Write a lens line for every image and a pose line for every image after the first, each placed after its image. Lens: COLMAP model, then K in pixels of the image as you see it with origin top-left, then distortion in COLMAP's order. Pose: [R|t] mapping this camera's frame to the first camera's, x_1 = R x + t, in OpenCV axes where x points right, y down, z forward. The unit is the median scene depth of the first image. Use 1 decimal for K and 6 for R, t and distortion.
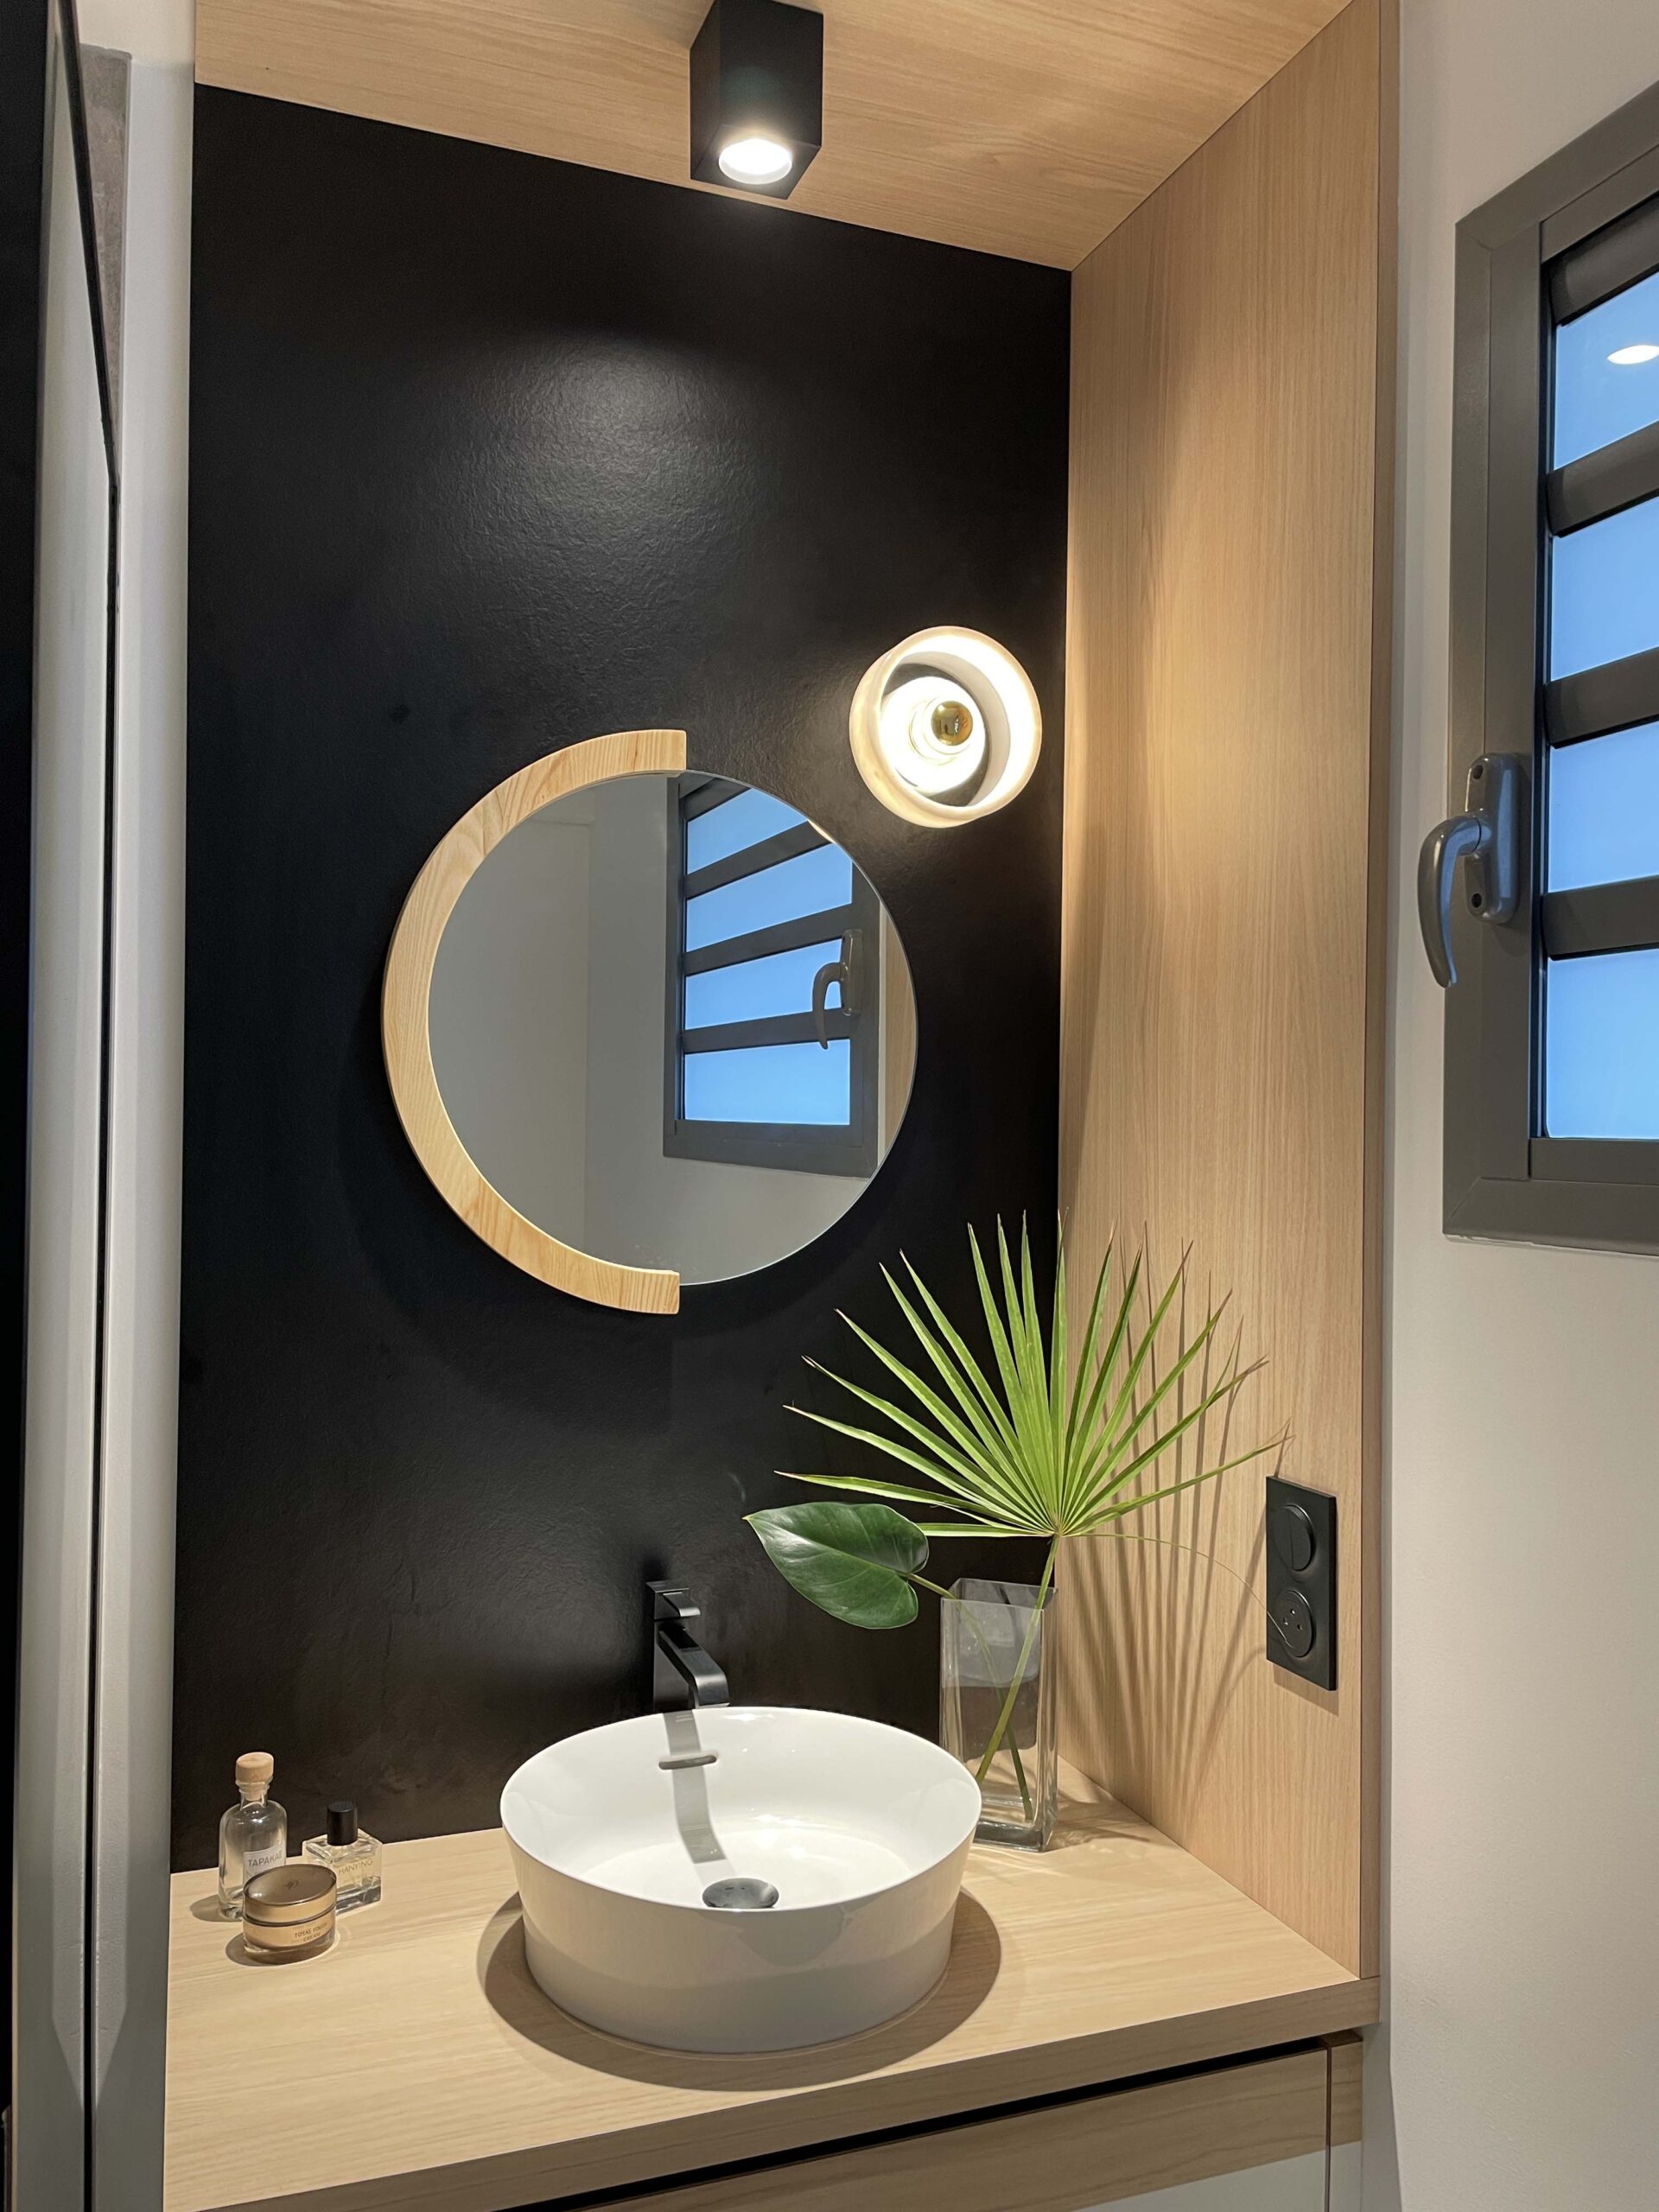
lens RADIAL K [[1667.8, 0, 824.3], [0, 1667.8, 1109.7], [0, 0, 1]] dist [0.092252, -0.132807]
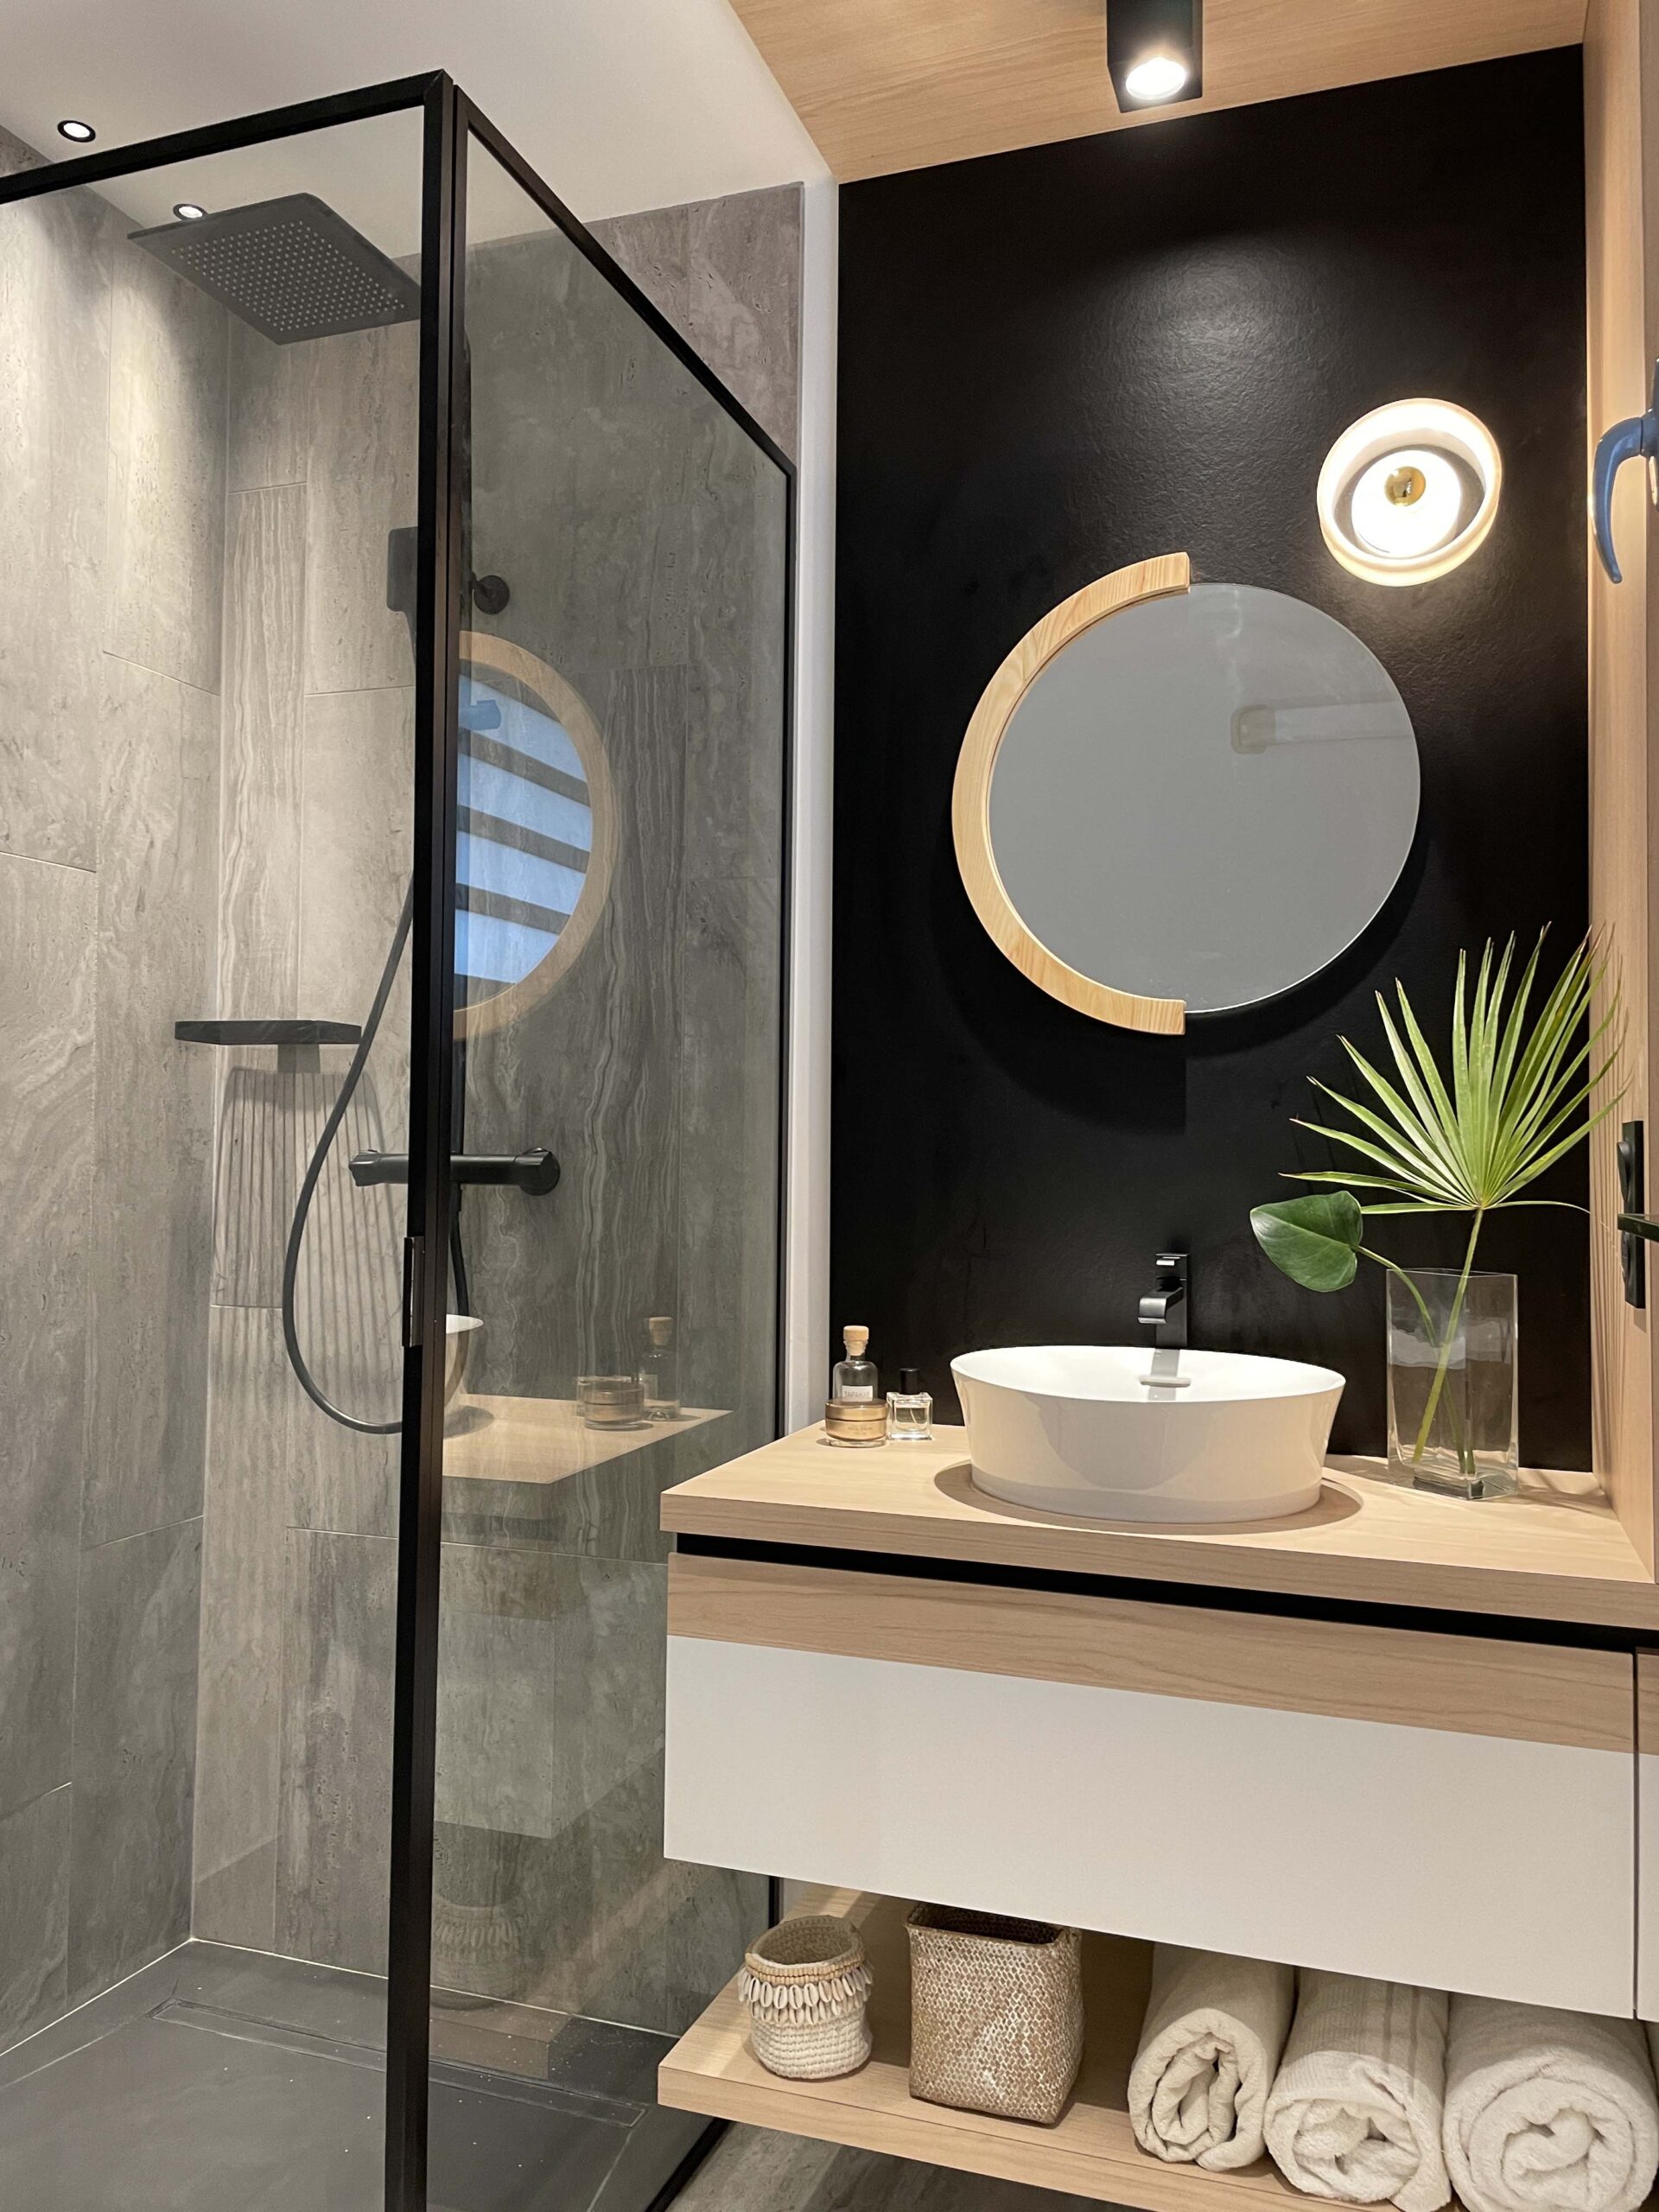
lens RADIAL K [[1672.1, 0, 808.8], [0, 1672.1, 1097.7], [0, 0, 1]] dist [0.079590, -0.099835]
pose [[0.758251, -0.027185, -0.651395, 0.513174], [0.003237, 0.999275, -0.037936, 0.220966], [0.651954, 0.026657, 0.757790, -0.094616]]
